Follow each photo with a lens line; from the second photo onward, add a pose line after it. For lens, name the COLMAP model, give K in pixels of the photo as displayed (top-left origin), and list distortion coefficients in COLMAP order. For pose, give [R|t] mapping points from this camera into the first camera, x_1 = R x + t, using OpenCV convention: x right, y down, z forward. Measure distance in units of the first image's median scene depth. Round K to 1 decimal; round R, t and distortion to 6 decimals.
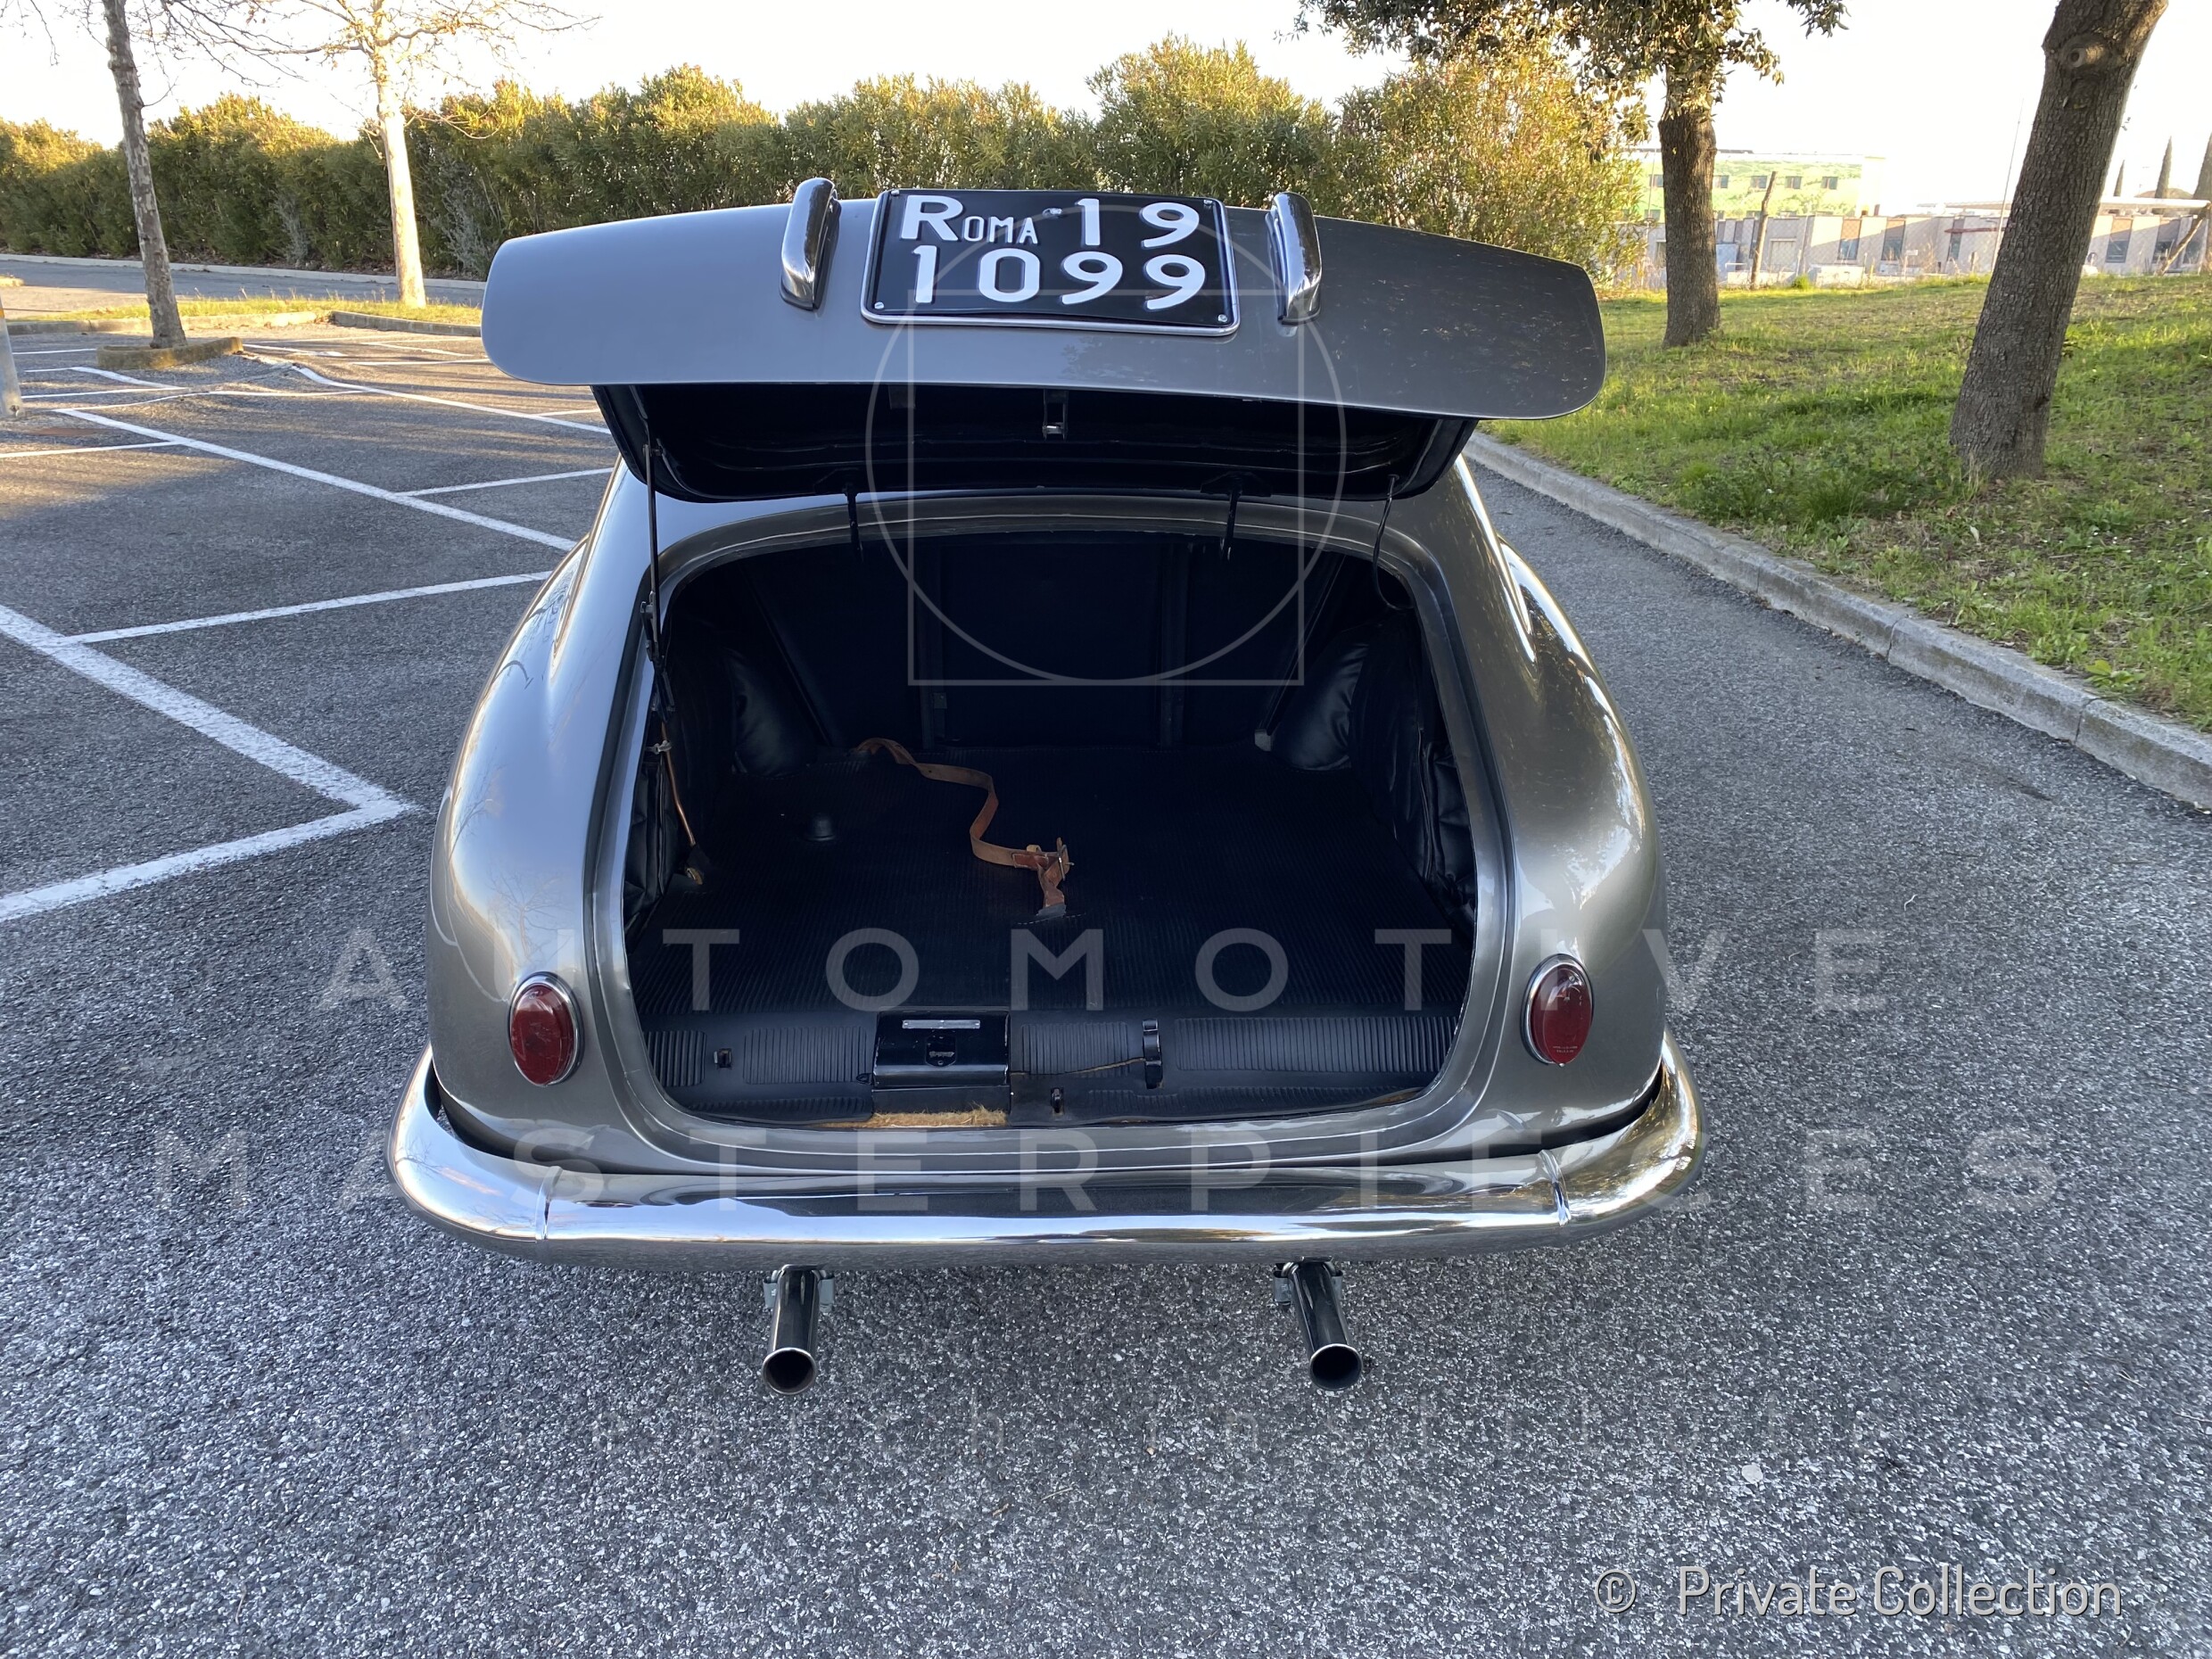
lens RADIAL K [[1690.7, 0, 1094.1], [0, 1690.7, 831.6], [0, 0, 1]] dist [0.023915, -0.018186]
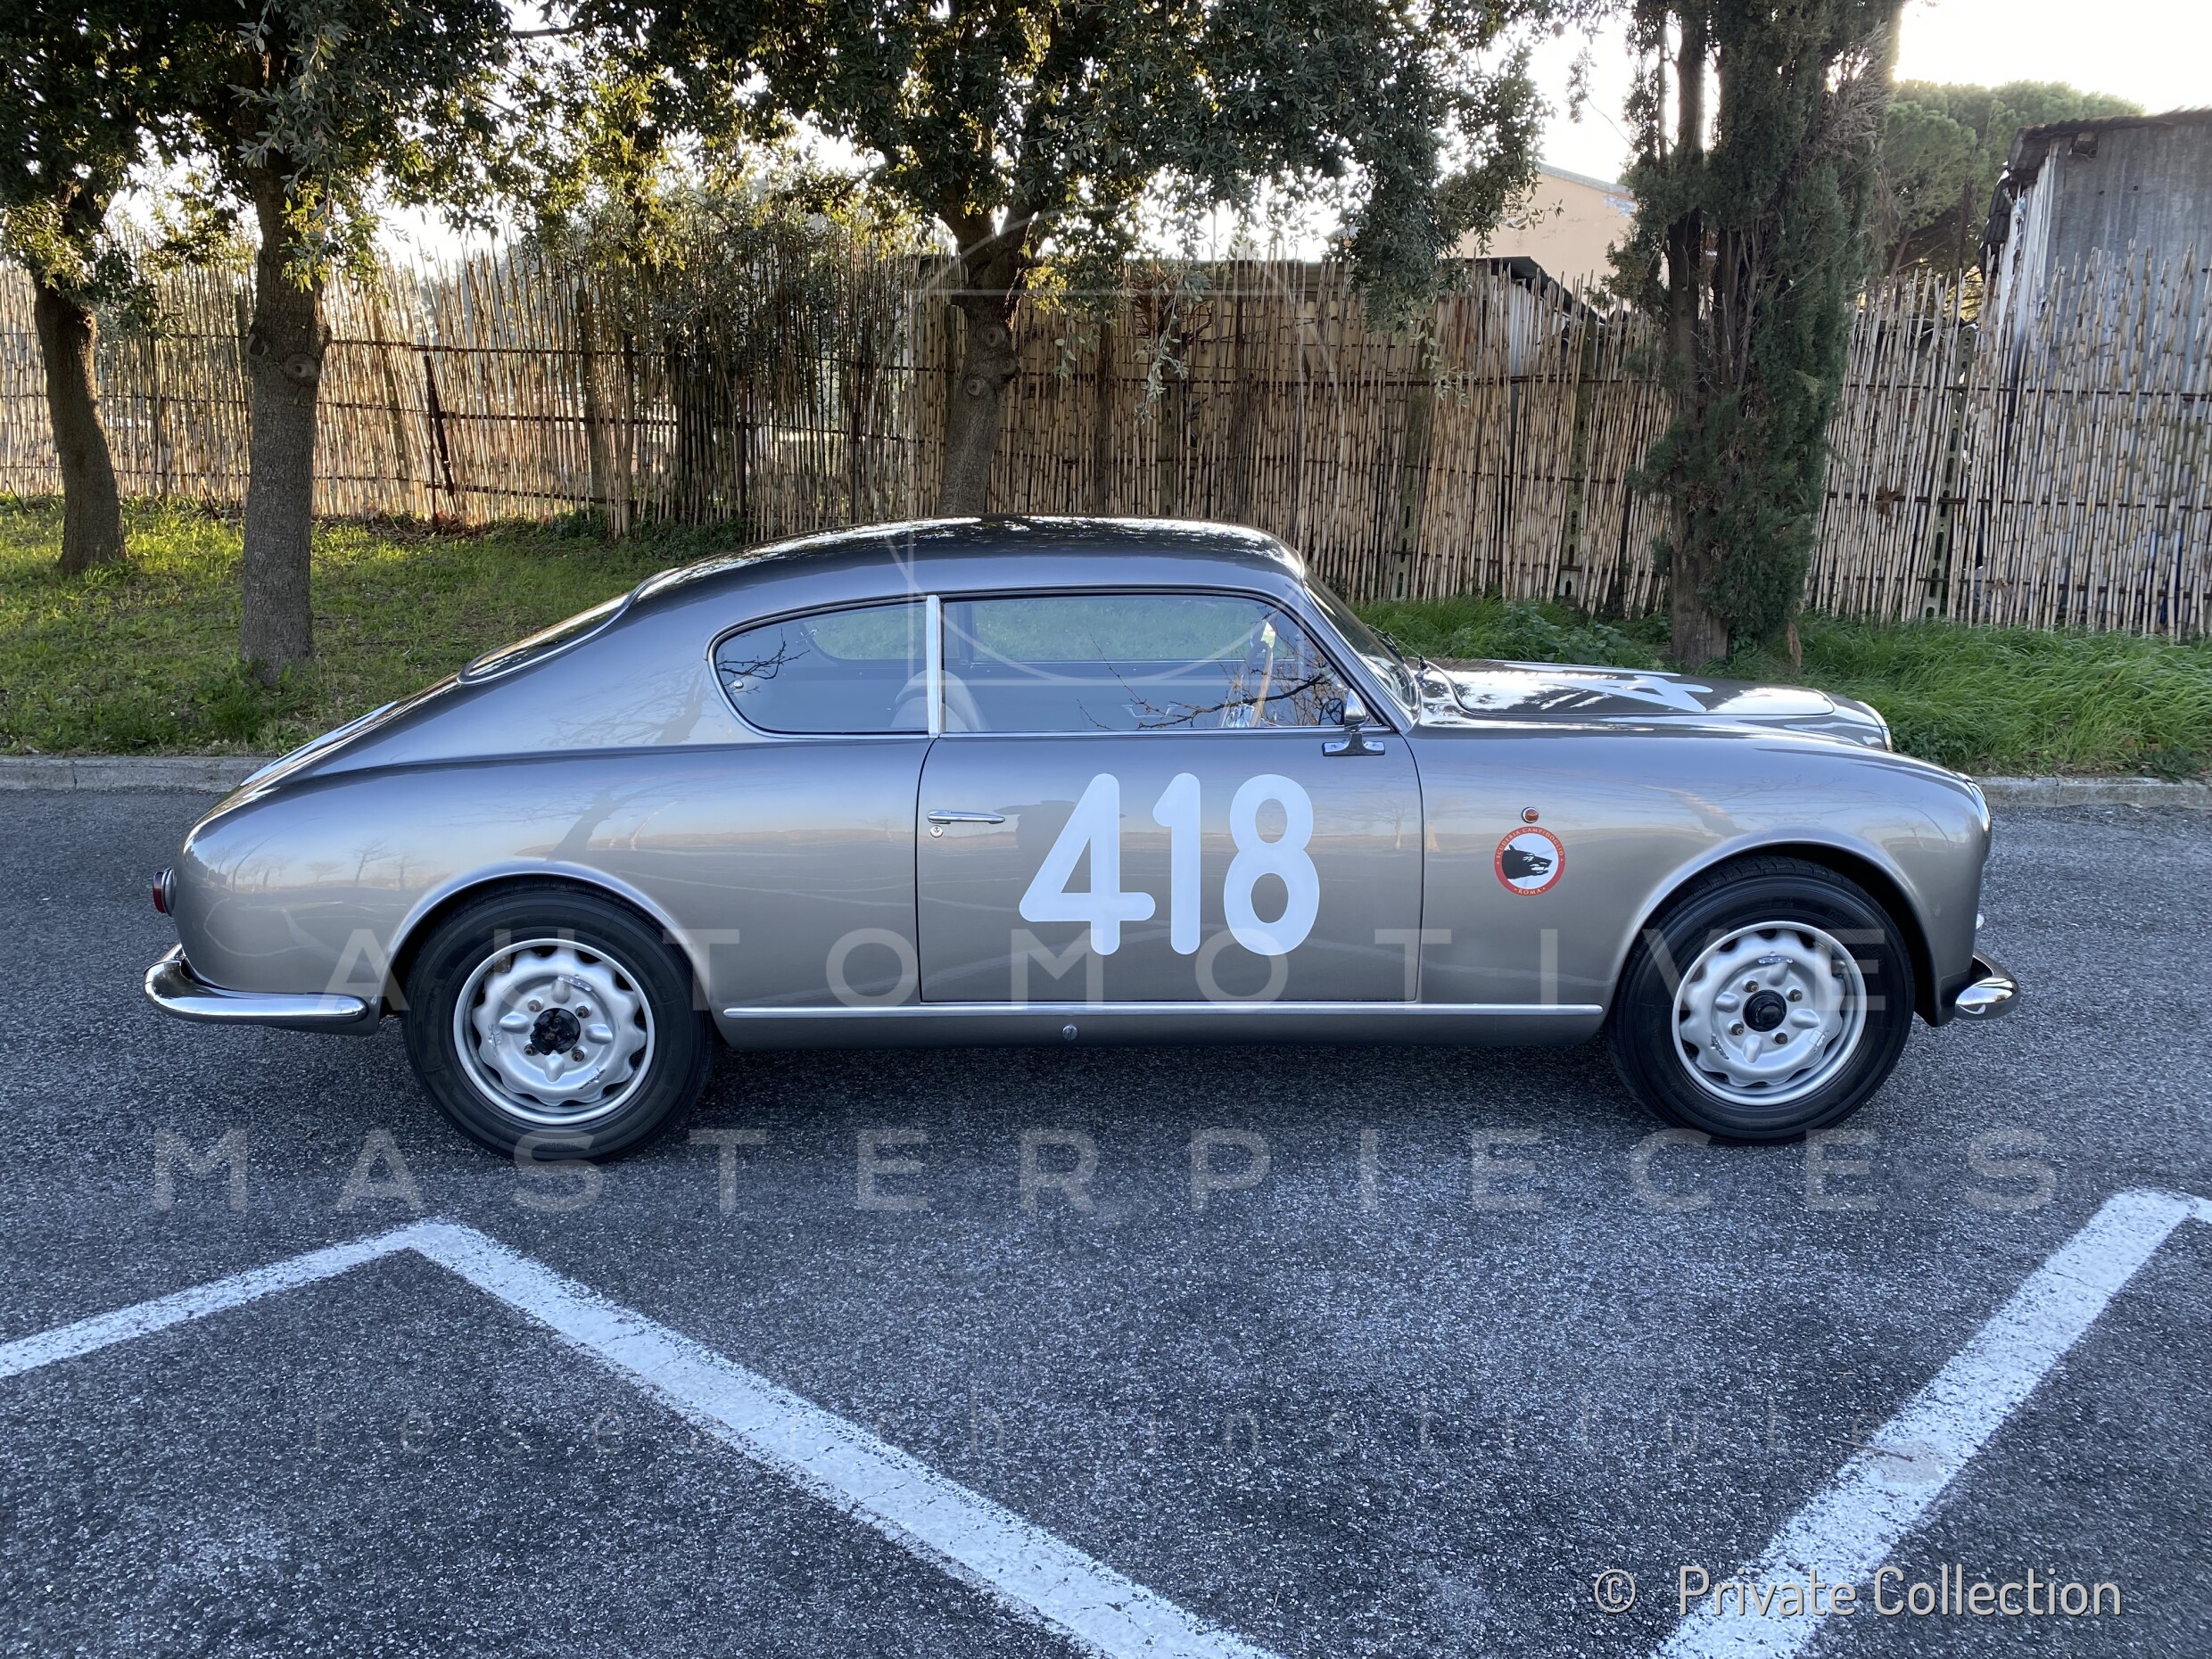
lens RADIAL K [[1690.7, 0, 1092.3], [0, 1690.7, 820.4], [0, 0, 1]] dist [0.023915, -0.018186]
pose [[0.044107, -0.204893, 0.977790, -0.840941], [0.323259, 0.929016, 0.180090, -0.174514], [-0.945282, 0.308136, 0.107209, 0.398735]]
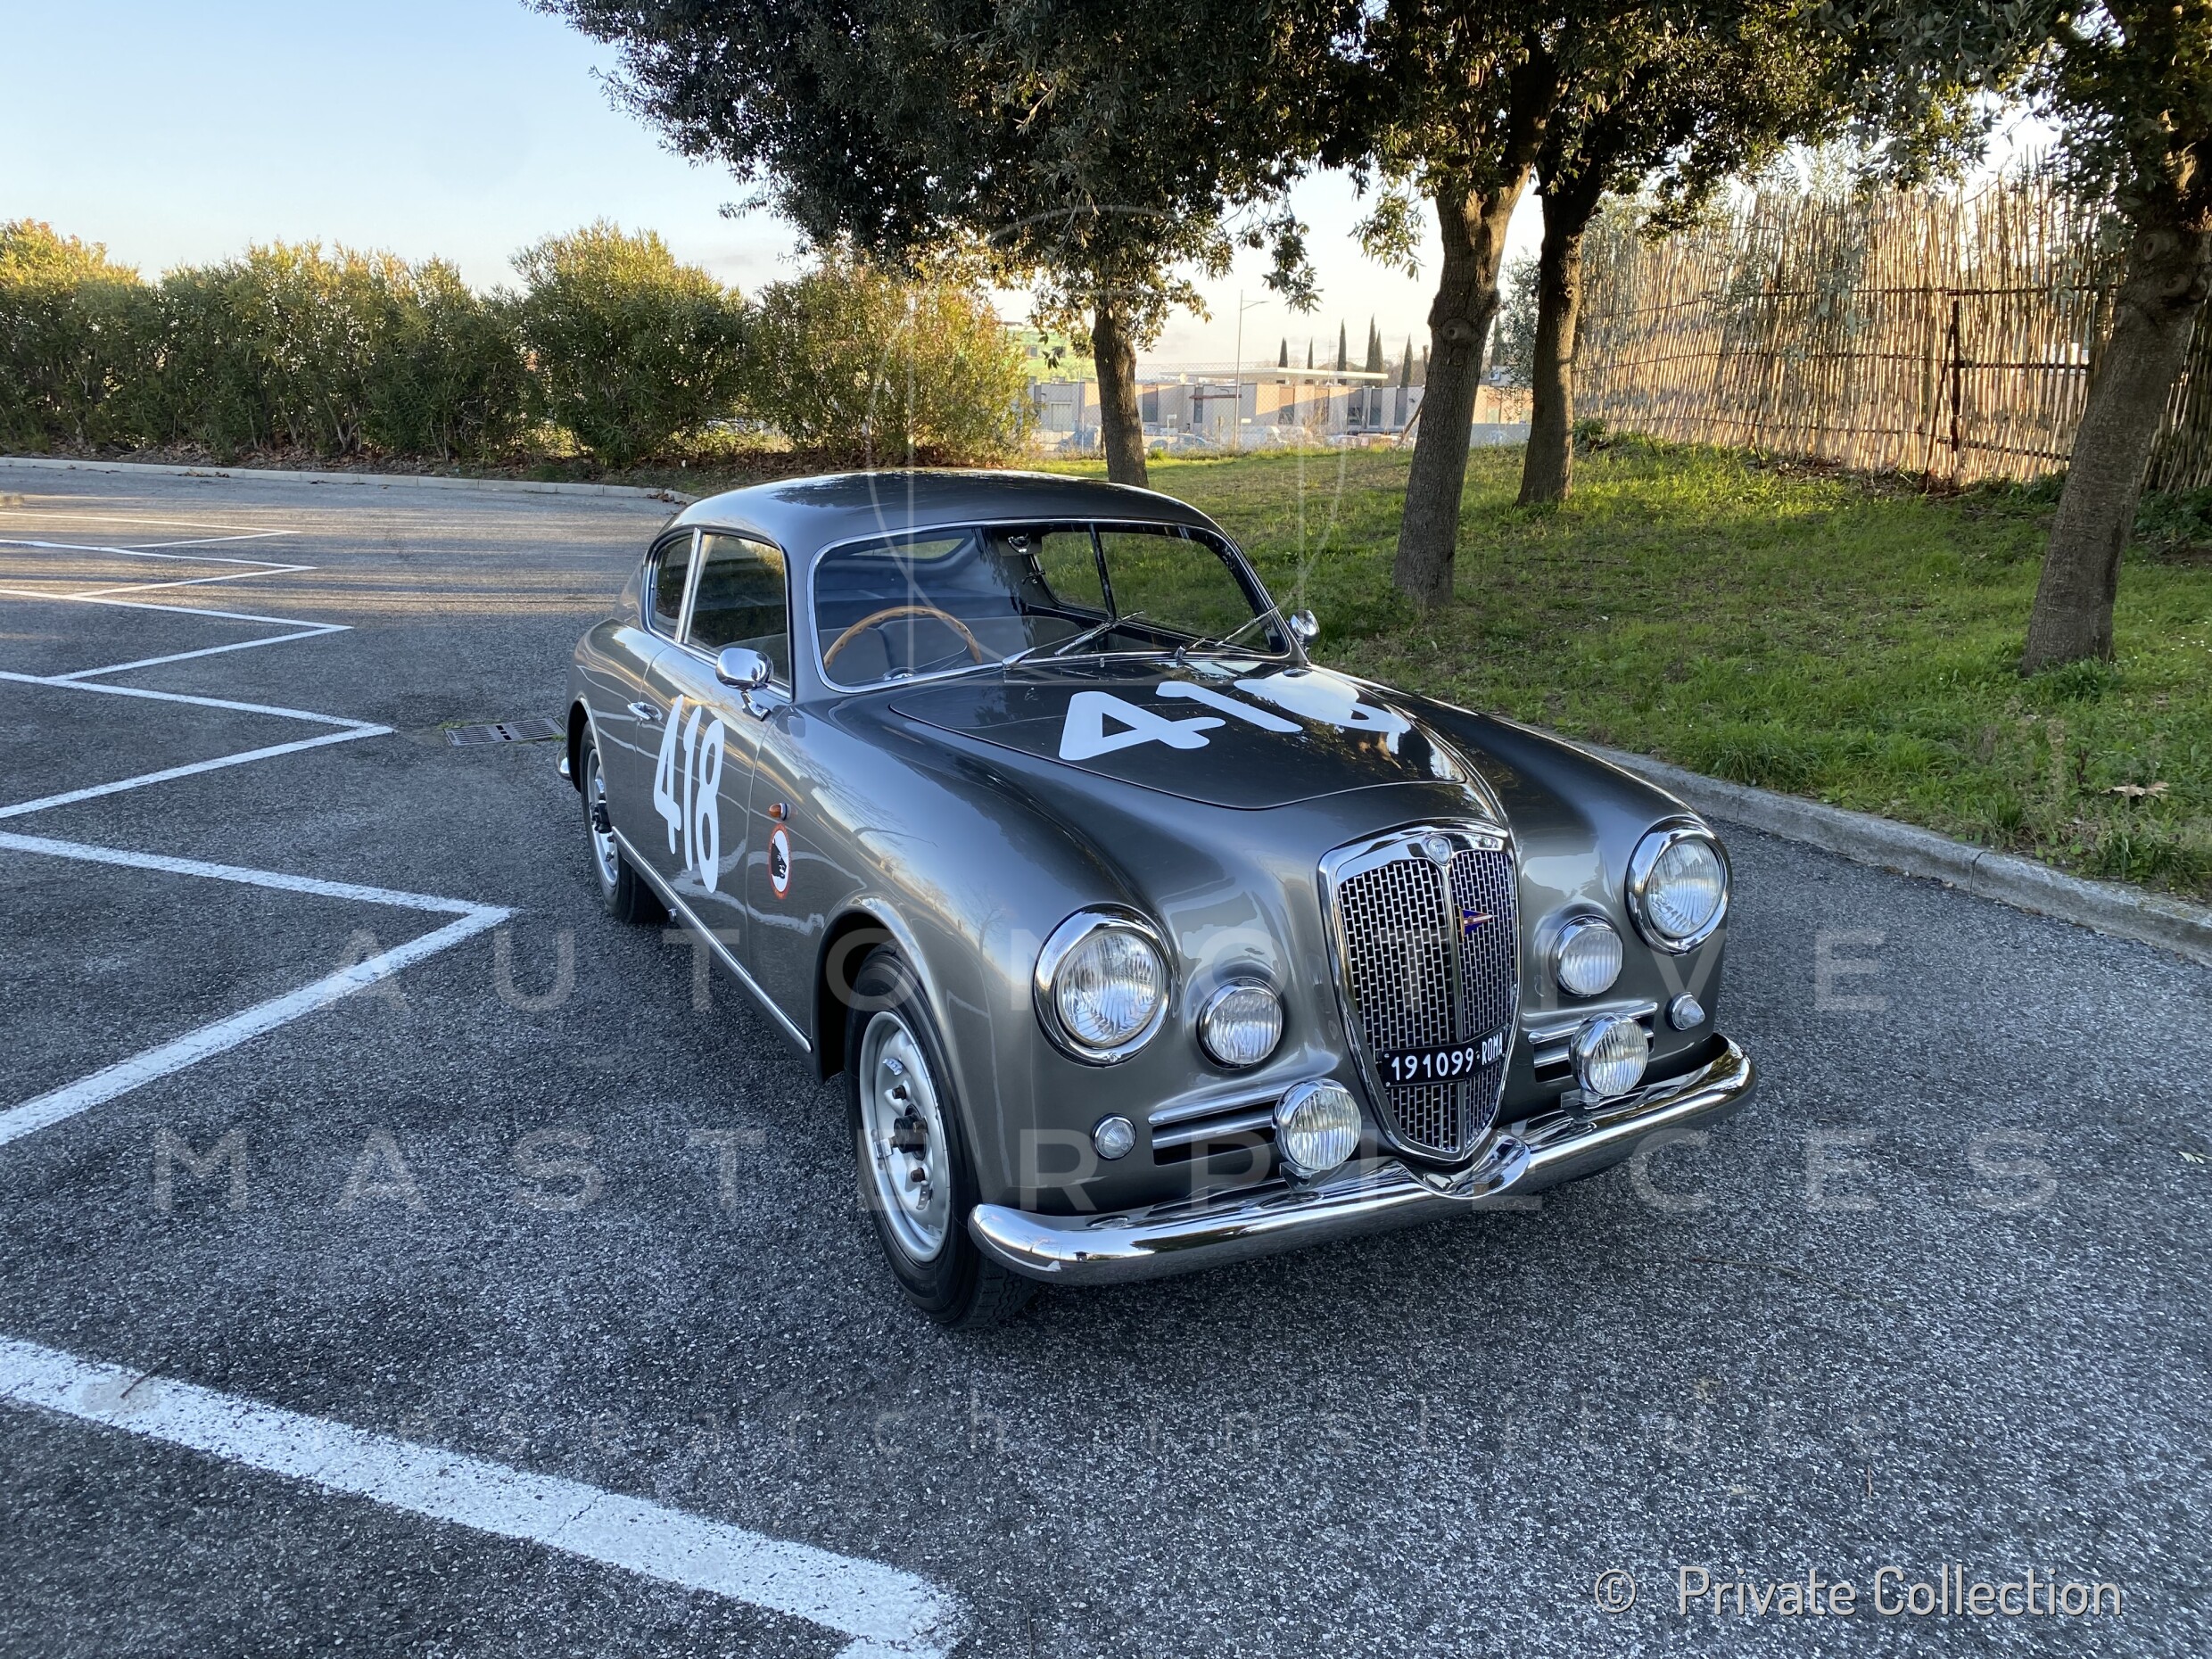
lens RADIAL K [[1690.7, 0, 1096.0], [0, 1690.7, 810.1], [0, 0, 1]] dist [0.023915, -0.018186]
pose [[0.923054, -0.082149, 0.375796, -0.342564], [0.117298, 0.990513, -0.071590, 0.039580], [-0.366350, 0.110162, 0.923933, -0.249209]]
